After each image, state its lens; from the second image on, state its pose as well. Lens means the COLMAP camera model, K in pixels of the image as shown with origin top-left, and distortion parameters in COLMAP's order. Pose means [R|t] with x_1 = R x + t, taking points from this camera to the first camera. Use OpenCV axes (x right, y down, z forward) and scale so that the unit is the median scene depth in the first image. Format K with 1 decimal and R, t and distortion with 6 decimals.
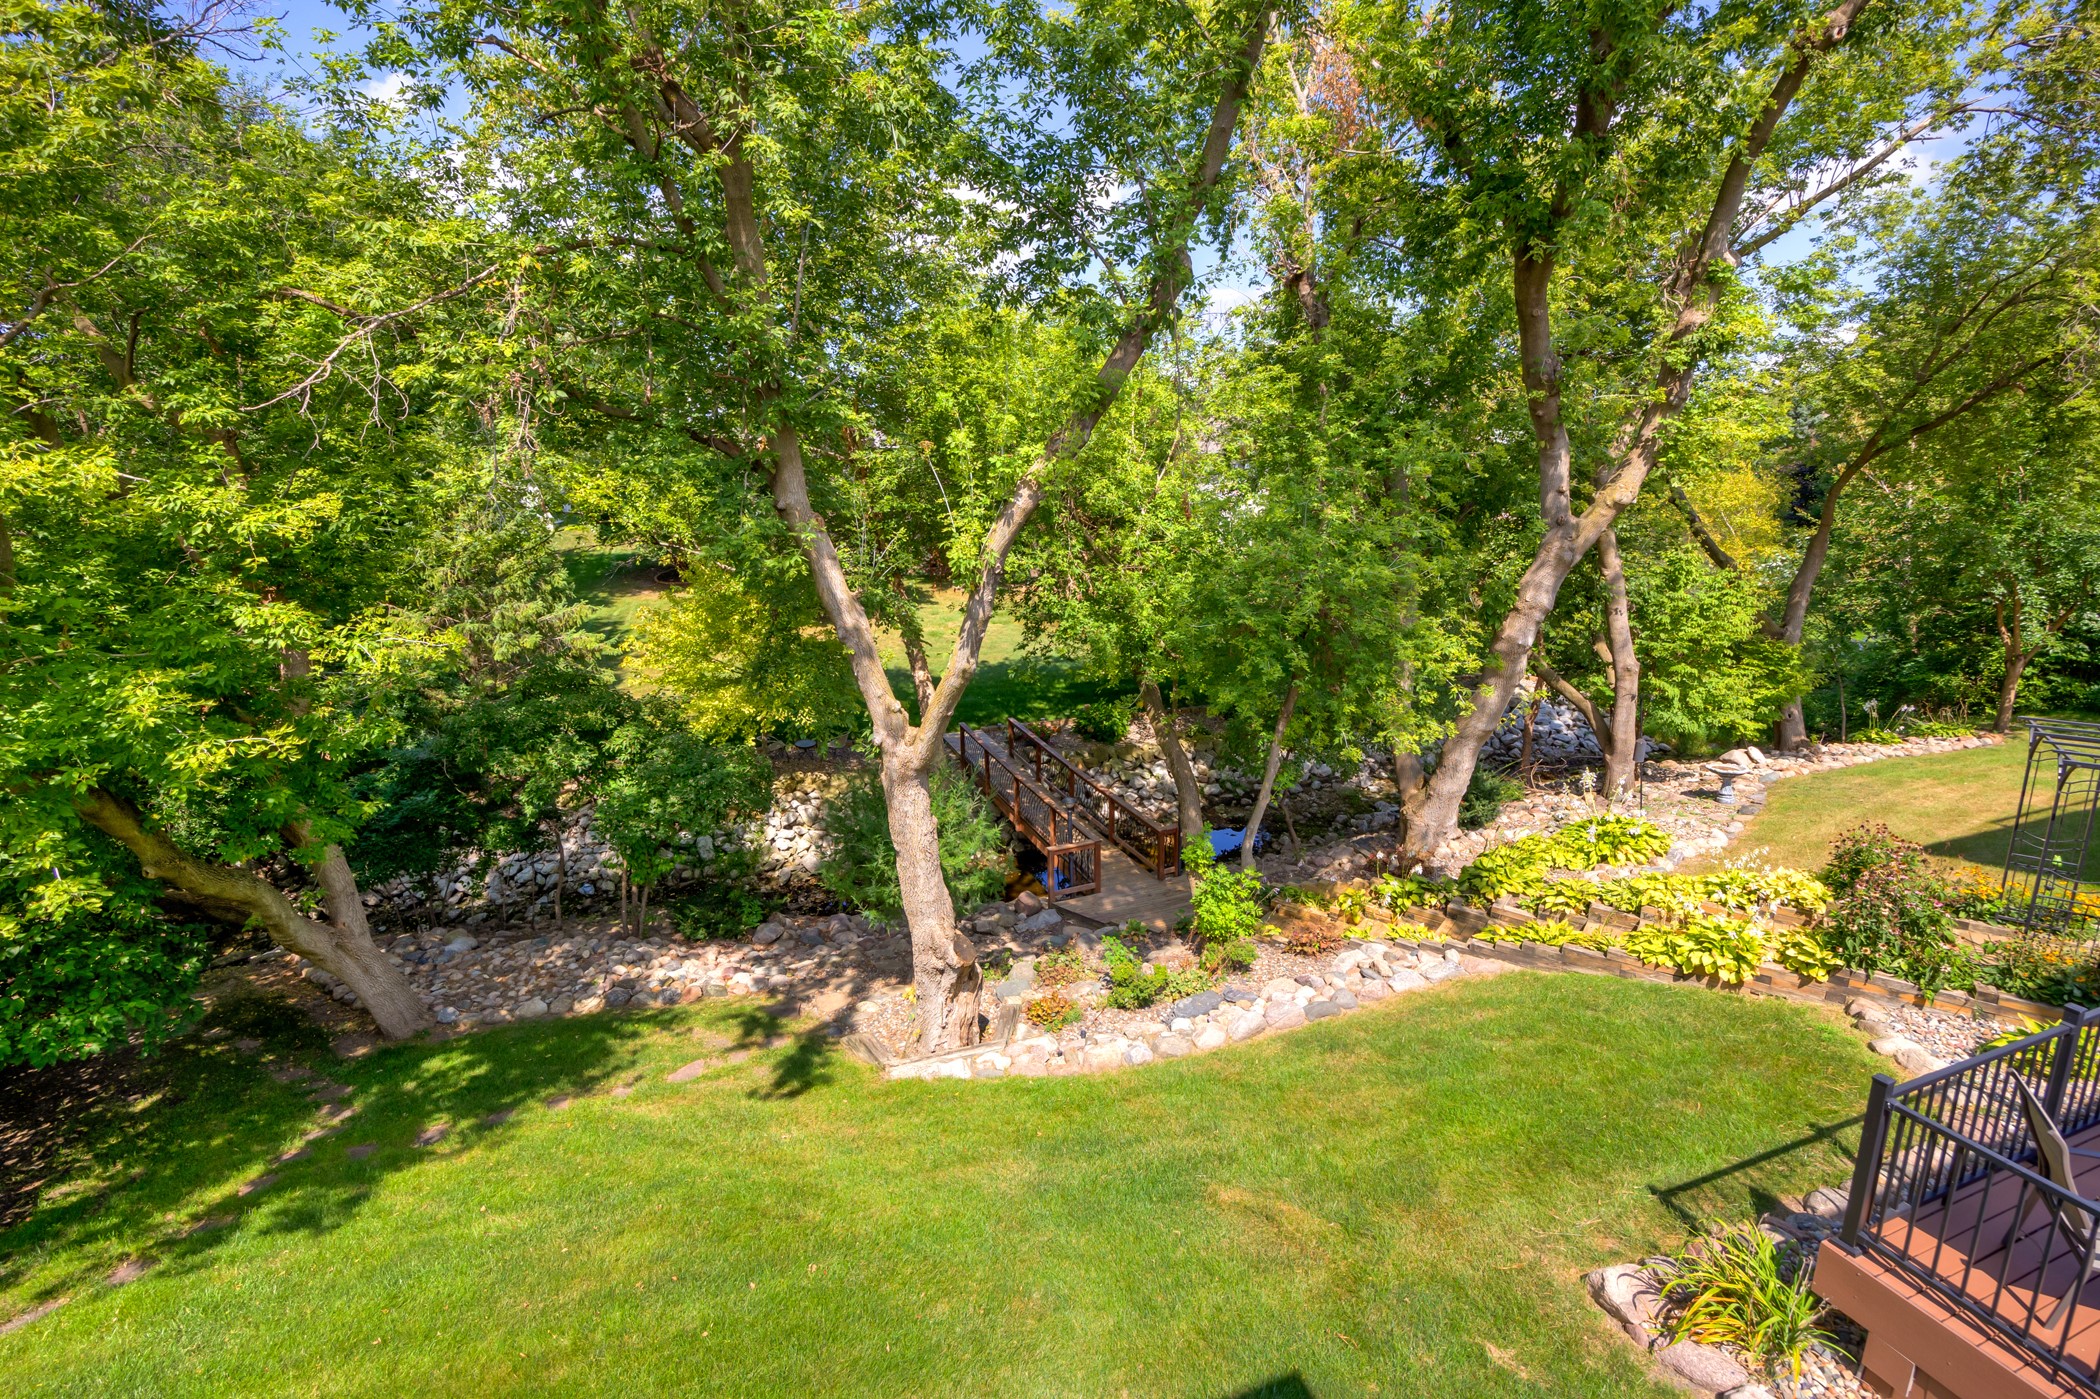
lens RADIAL K [[969.0, 0, 1050.0], [0, 969.0, 699.5], [0, 0, 1]] dist [-0.014586, 0.000975]
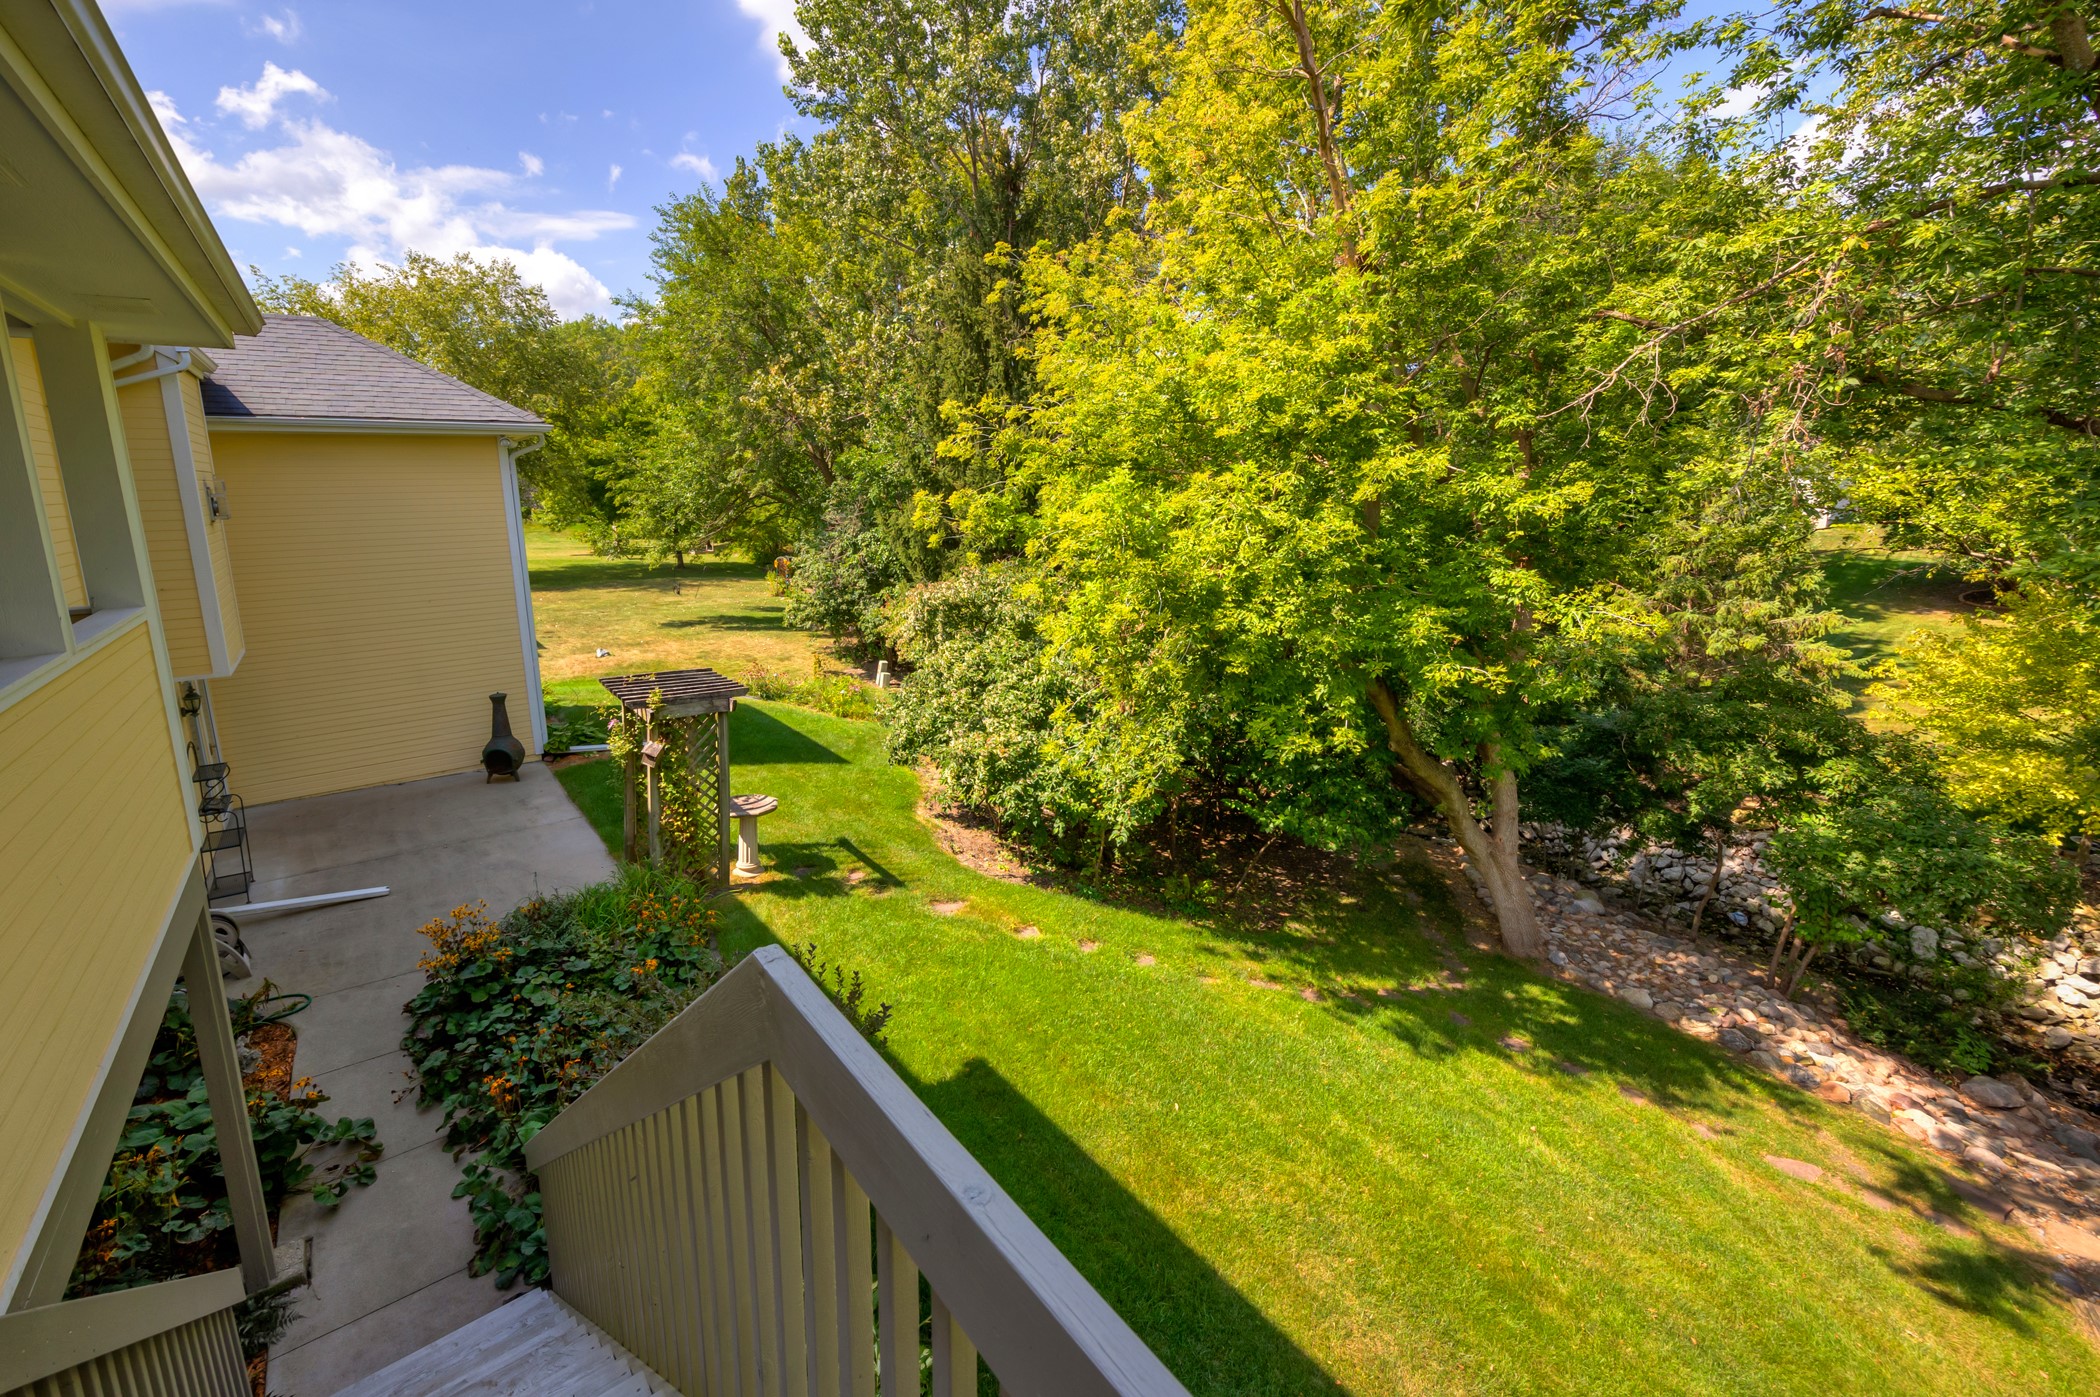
lens RADIAL K [[1002.7, 0, 1050.0], [0, 1002.7, 698.5], [0, 0, 1]] dist [-0.001408, 0.001365]
pose [[0.420844, 0.215894, -0.881068, 0.077146], [-0.212962, 0.967635, 0.135384, 0.010511], [0.881781, 0.130658, 0.453201, -0.071565]]
